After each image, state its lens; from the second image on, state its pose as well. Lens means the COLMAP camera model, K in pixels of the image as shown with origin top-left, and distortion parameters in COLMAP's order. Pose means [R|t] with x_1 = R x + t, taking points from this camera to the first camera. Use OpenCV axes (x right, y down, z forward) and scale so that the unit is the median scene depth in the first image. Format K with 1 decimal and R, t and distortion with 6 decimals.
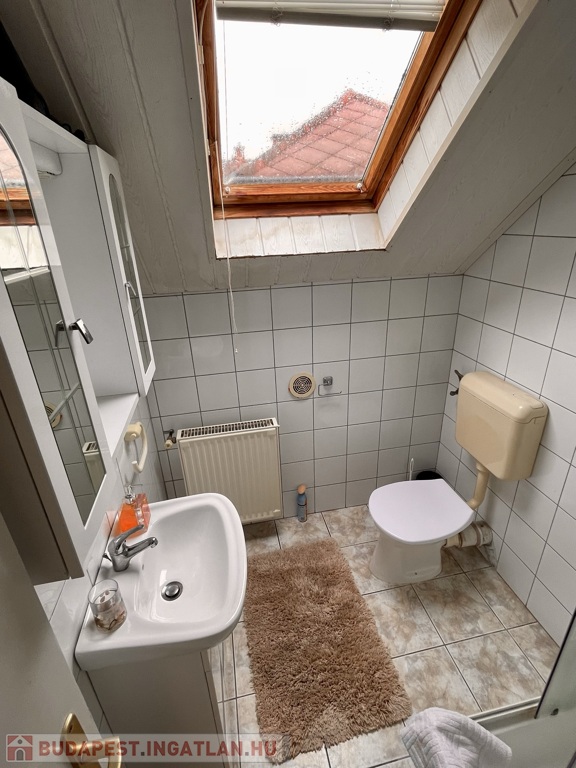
lens RADIAL K [[372.1, 0, 287.8], [0, 372.1, 380.9], [0, 0, 1]] dist [-0.010313, 0.002806]
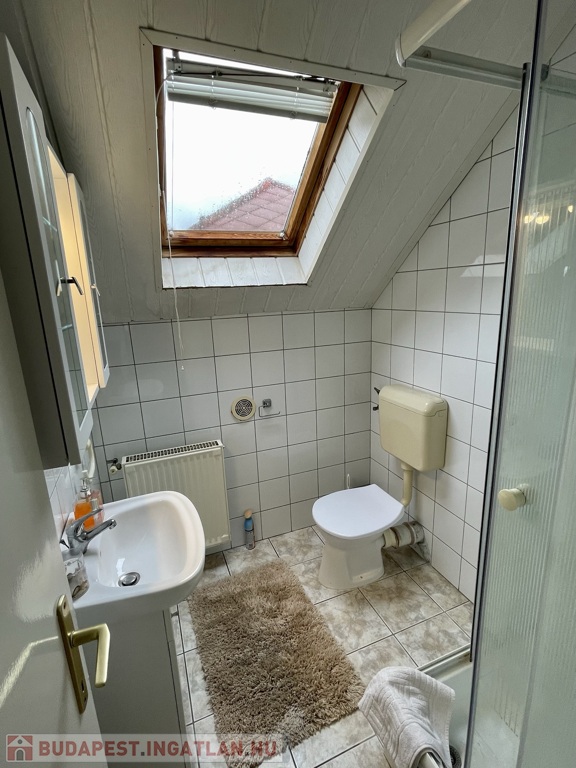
lens RADIAL K [[372.1, 0, 290.3], [0, 372.1, 381.6], [0, 0, 1]] dist [-0.010313, 0.002806]
pose [[0.982237, -0.044569, 0.182277, -0.025654], [0.076178, 0.982446, -0.170285, 0.158657], [-0.171487, 0.181146, 0.968390, -0.105859]]
